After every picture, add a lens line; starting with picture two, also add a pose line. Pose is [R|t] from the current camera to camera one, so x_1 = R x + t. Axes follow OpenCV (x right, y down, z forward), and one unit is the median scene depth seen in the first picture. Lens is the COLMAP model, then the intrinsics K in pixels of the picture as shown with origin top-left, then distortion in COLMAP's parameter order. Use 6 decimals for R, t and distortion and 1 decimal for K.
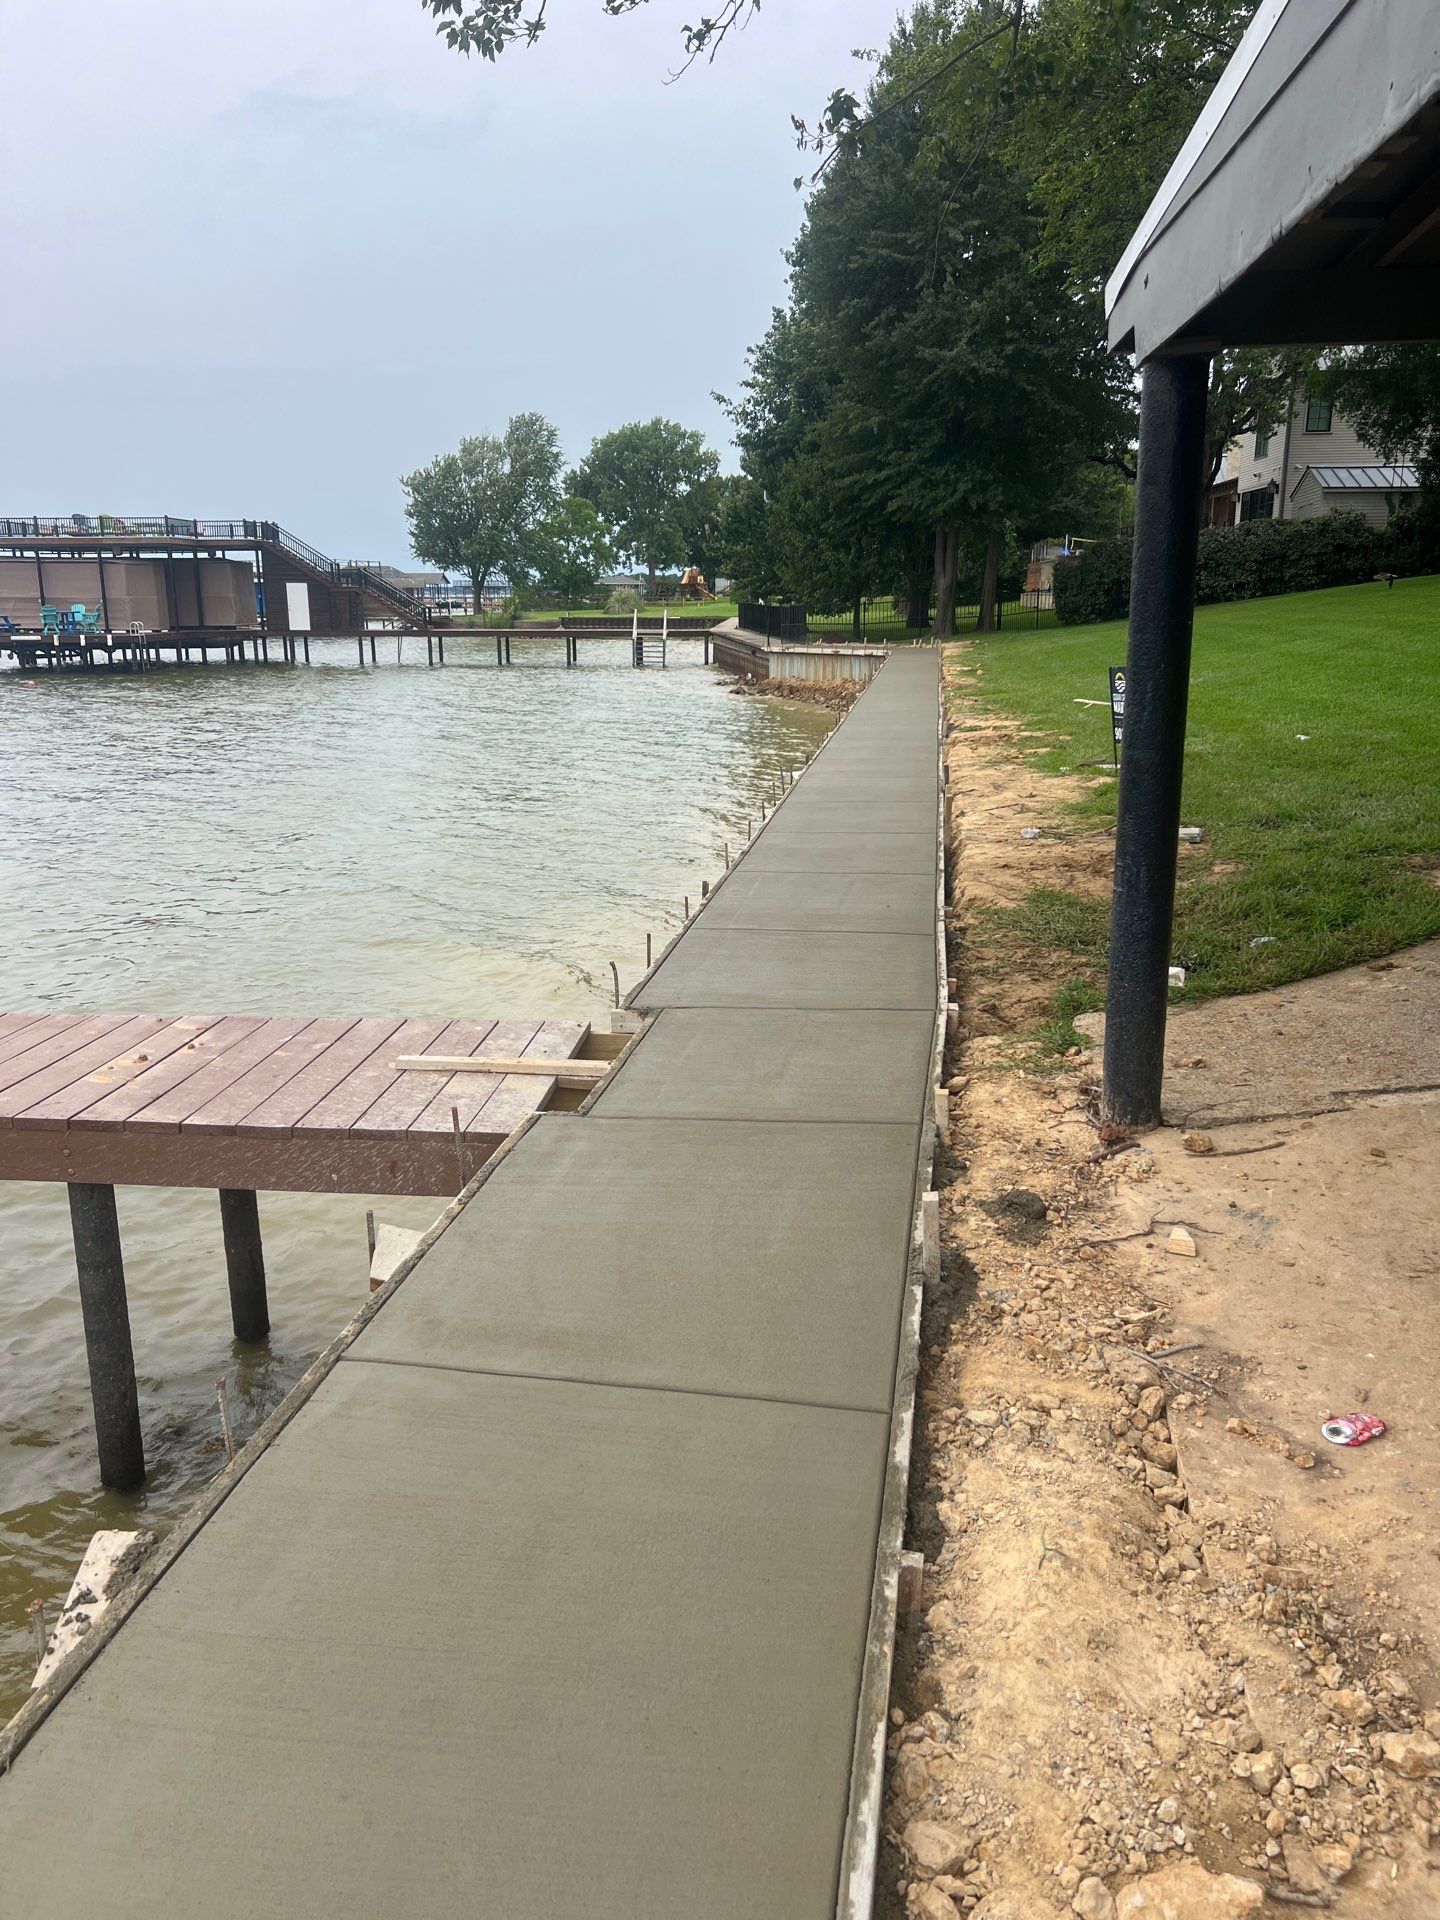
lens RADIAL K [[1484.4, 0, 730.0], [0, 1484.4, 970.3], [0, 0, 1]] dist [0.073865, -0.129168]
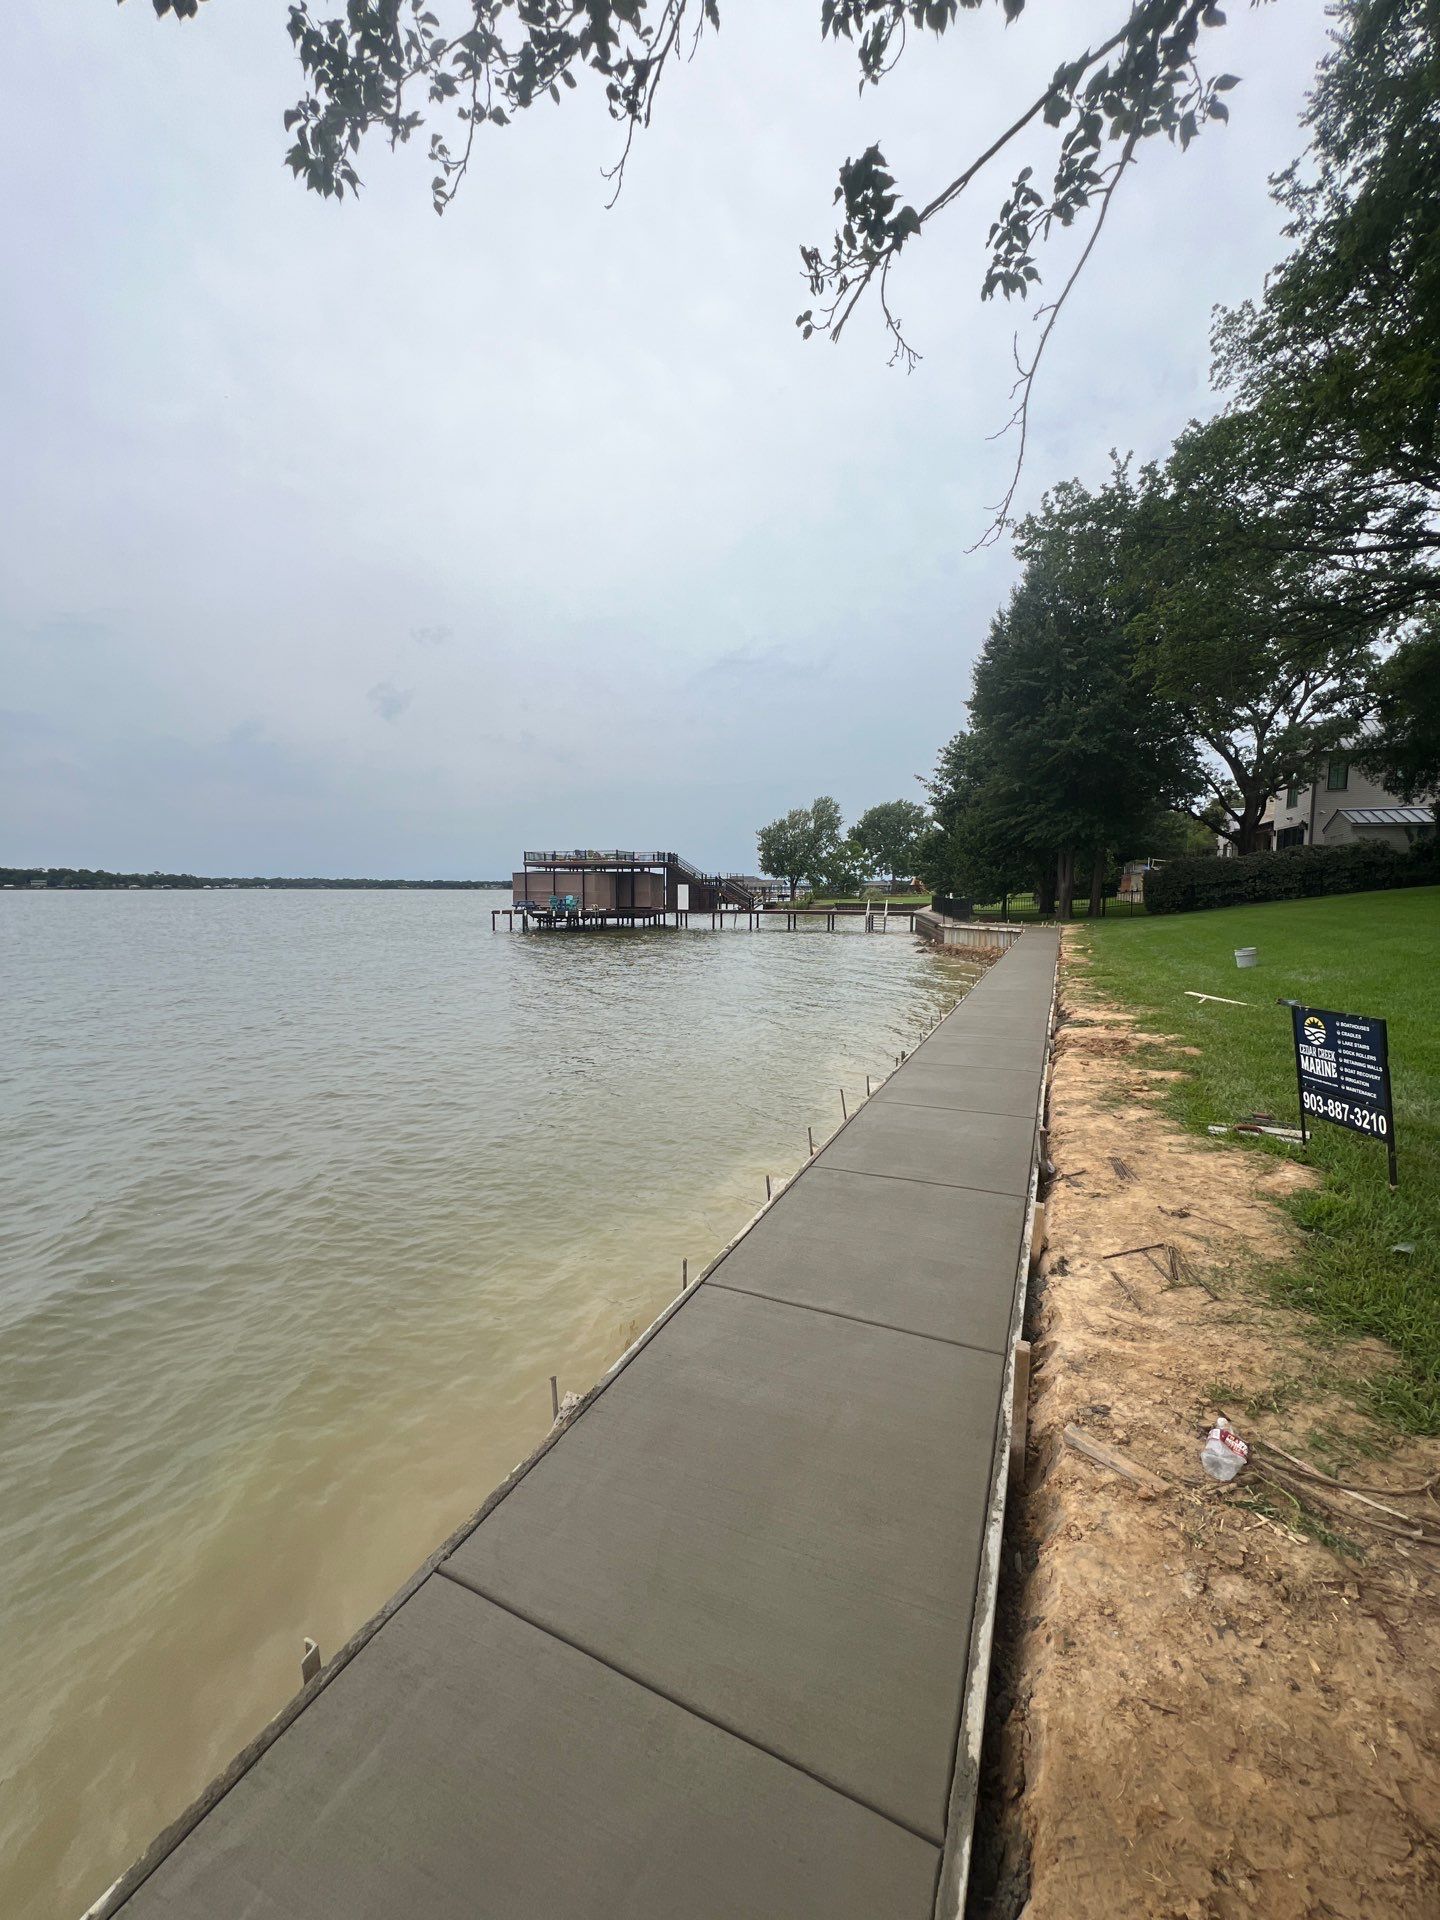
lens RADIAL K [[792.4, 0, 714.6], [0, 792.4, 952.8], [0, 0, 1]] dist [0.001572, -0.000089]
pose [[0.961145, 0.028645, -0.274552, 0.017550], [-0.074081, 0.984882, -0.156584, -0.028002], [0.265916, 0.170839, 0.948737, 0.106637]]
